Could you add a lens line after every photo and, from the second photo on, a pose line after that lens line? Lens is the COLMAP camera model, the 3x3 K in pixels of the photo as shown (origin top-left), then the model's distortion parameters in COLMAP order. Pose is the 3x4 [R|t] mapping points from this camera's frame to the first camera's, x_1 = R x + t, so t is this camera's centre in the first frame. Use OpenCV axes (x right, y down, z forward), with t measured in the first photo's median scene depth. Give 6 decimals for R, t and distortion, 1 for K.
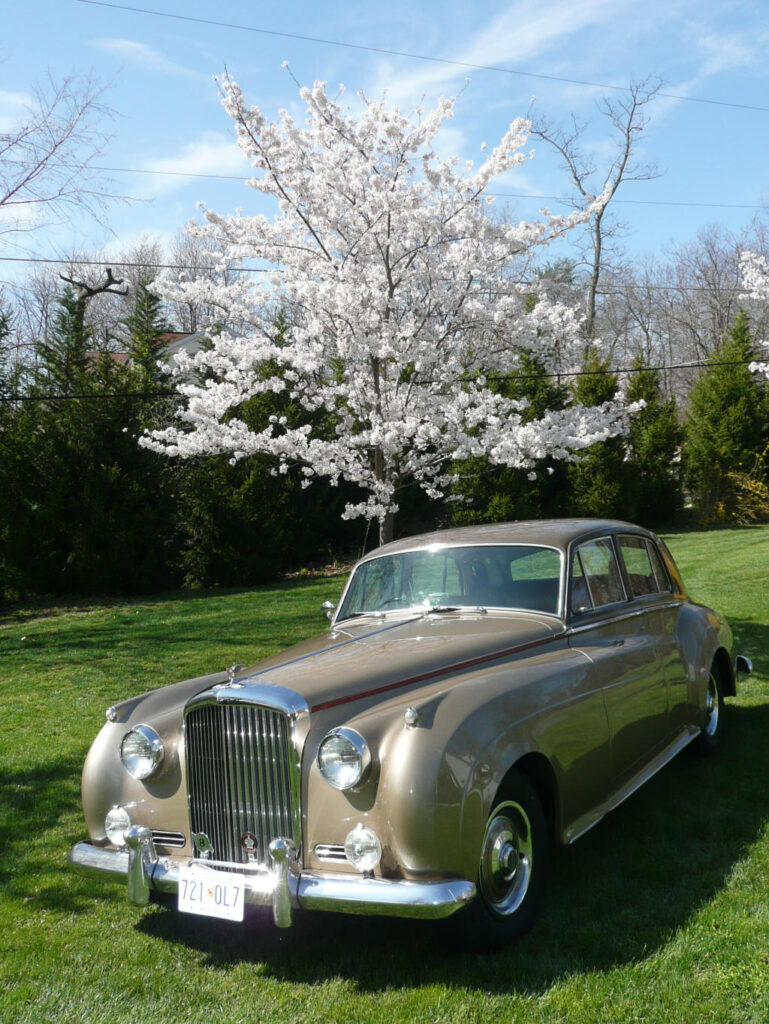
lens RADIAL K [[1039.3, 0, 387.7], [0, 1039.3, 494.3], [0, 0, 1]] dist [-0.032383, 0.036795]
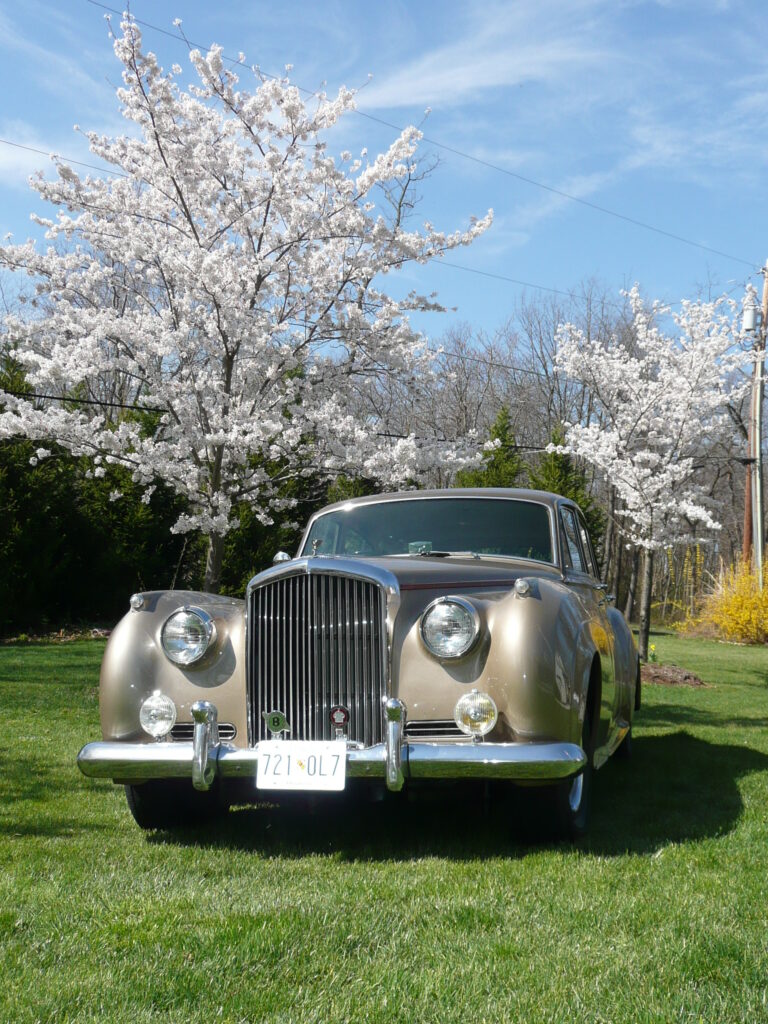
lens RADIAL K [[1204.2, 0, 377.9], [0, 1204.2, 517.9], [0, 0, 1]] dist [-0.057614, 0.010339]
pose [[0.956900, 0.102264, 0.271818, -0.166796], [-0.078720, 0.992246, -0.096181, 0.104510], [-0.279546, 0.070638, 0.957530, -0.025877]]
